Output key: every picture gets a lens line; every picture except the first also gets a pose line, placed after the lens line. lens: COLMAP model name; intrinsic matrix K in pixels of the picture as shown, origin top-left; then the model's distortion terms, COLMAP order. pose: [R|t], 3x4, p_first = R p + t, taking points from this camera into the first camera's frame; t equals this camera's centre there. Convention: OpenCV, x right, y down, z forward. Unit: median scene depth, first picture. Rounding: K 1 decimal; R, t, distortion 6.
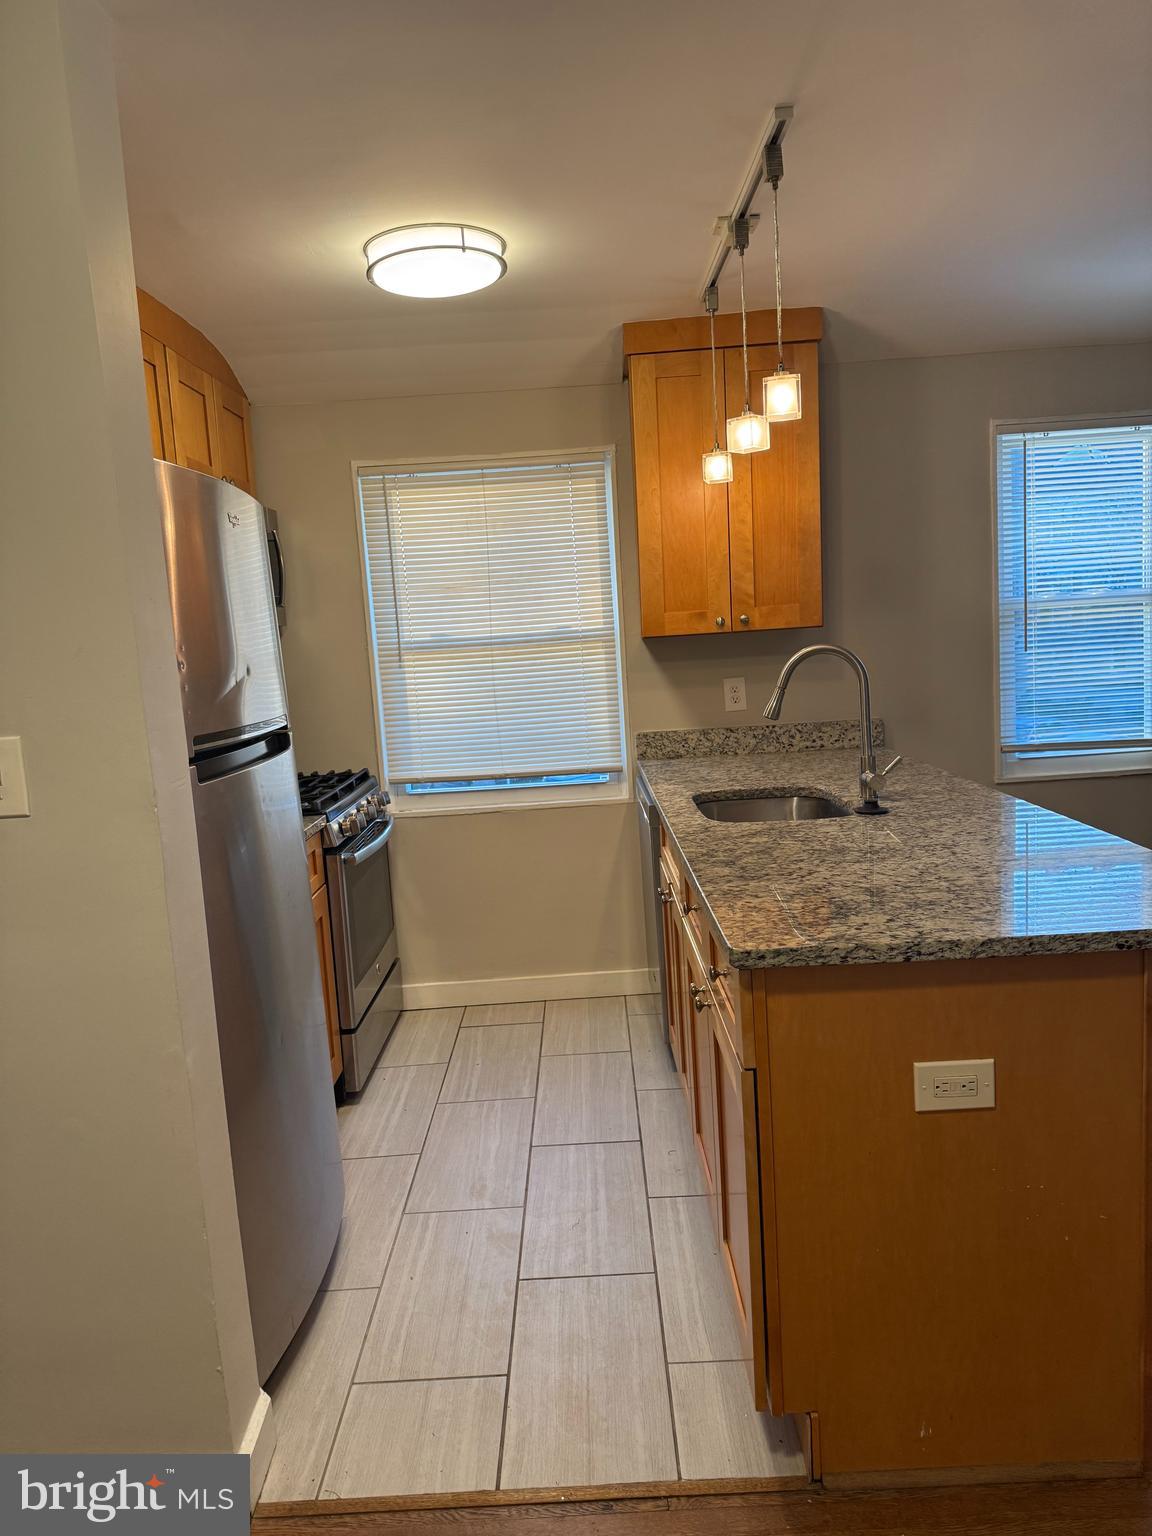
lens RADIAL K [[1073.3, 0, 567.6], [0, 1073.3, 767.8], [0, 0, 1]] dist [0.090327, -0.115365]
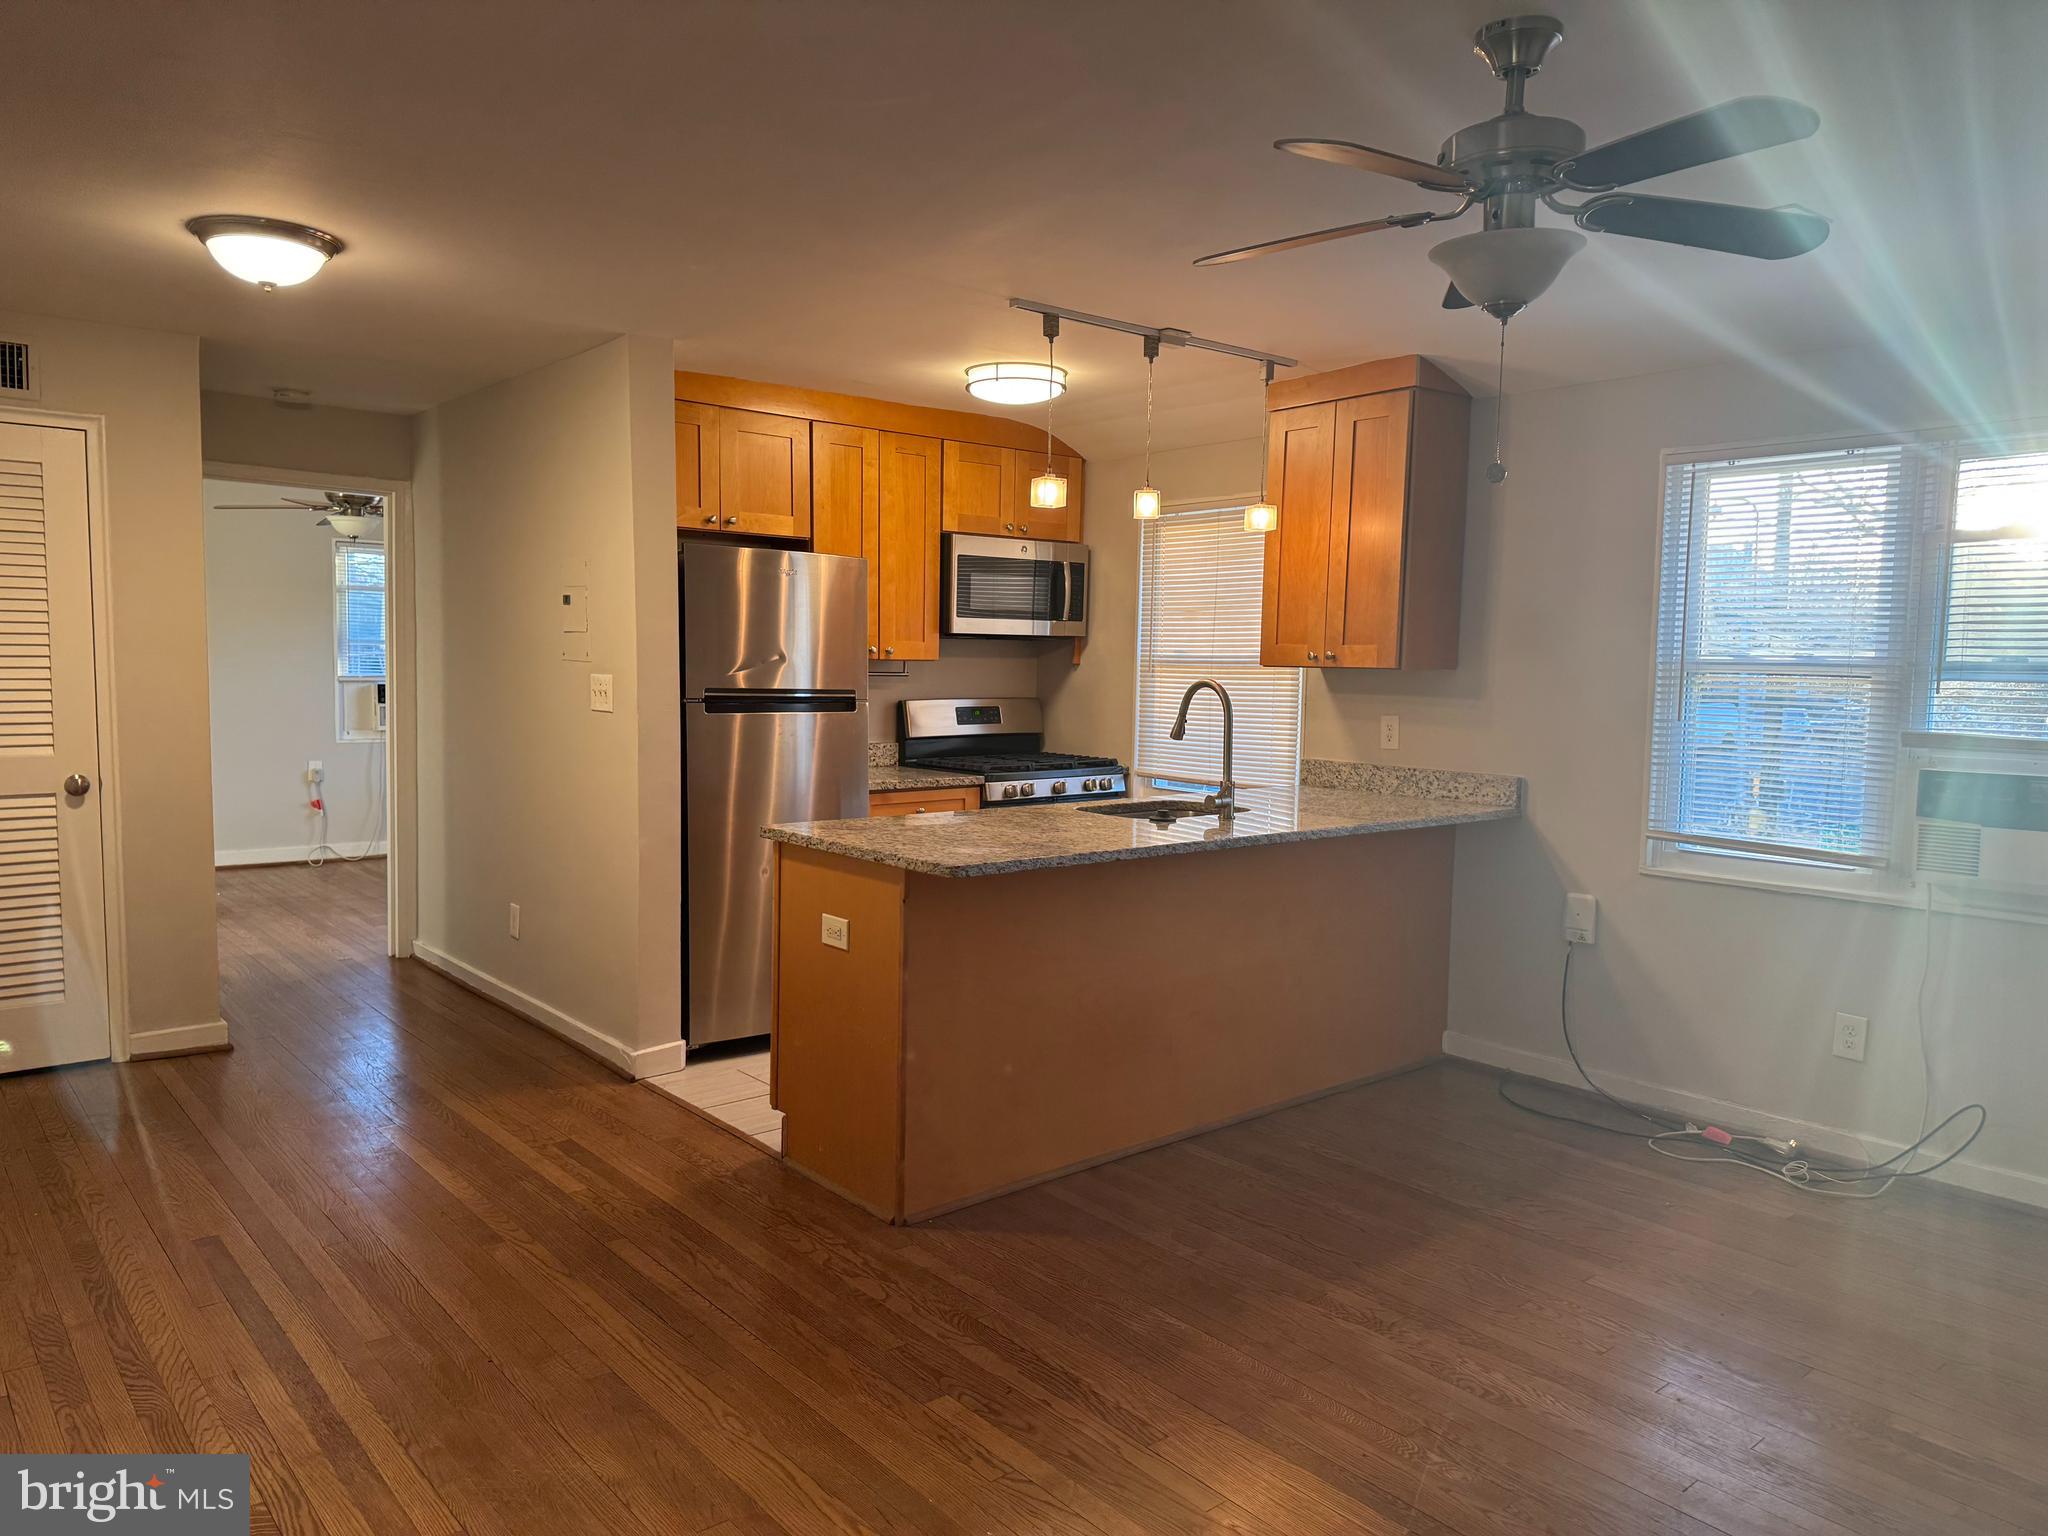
lens RADIAL K [[1431.1, 0, 1024.0], [0, 1431.1, 768.0], [0, 0, 1]] dist [0.090327, -0.115365]
pose [[0.636568, 0.132581, -0.759739, 1.033917], [-0.155081, 0.986996, 0.042300, -0.044029], [0.755467, 0.090894, 0.648851, -0.106500]]
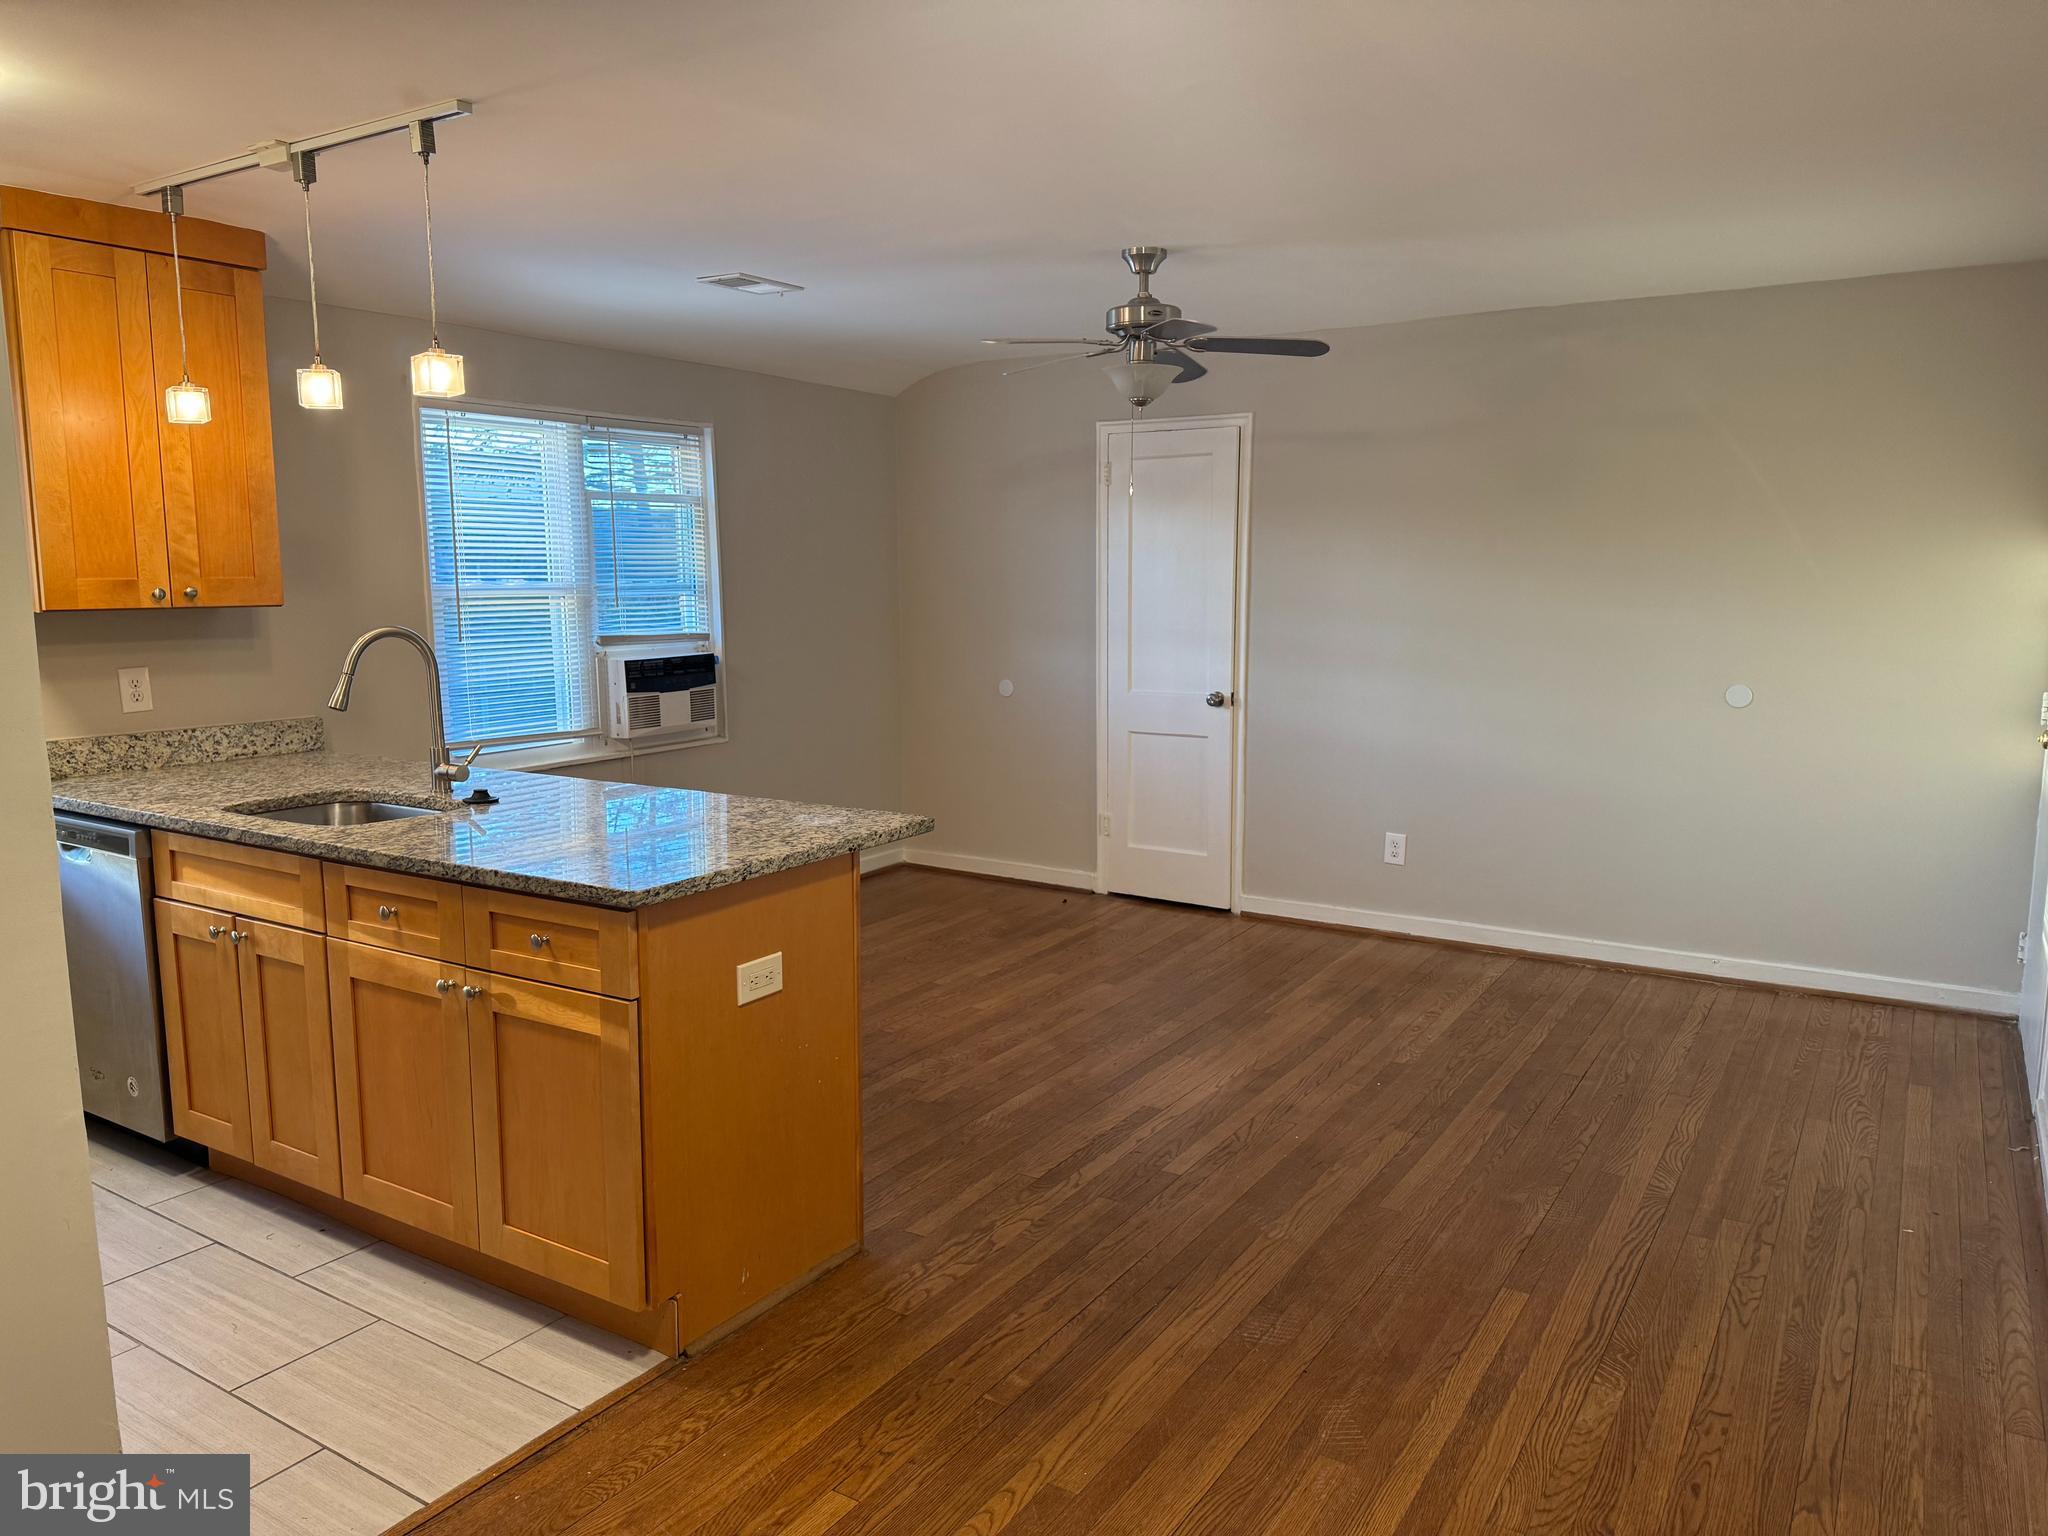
lens RADIAL K [[1431.1, 0, 1024.0], [0, 1431.1, 768.0], [0, 0, 1]] dist [0.090327, -0.115365]
pose [[0.531355, -0.057753, 0.845178, -0.418252], [0.080978, 0.996568, 0.017188, 0.021236], [-0.843270, 0.059308, 0.534208, -0.077594]]
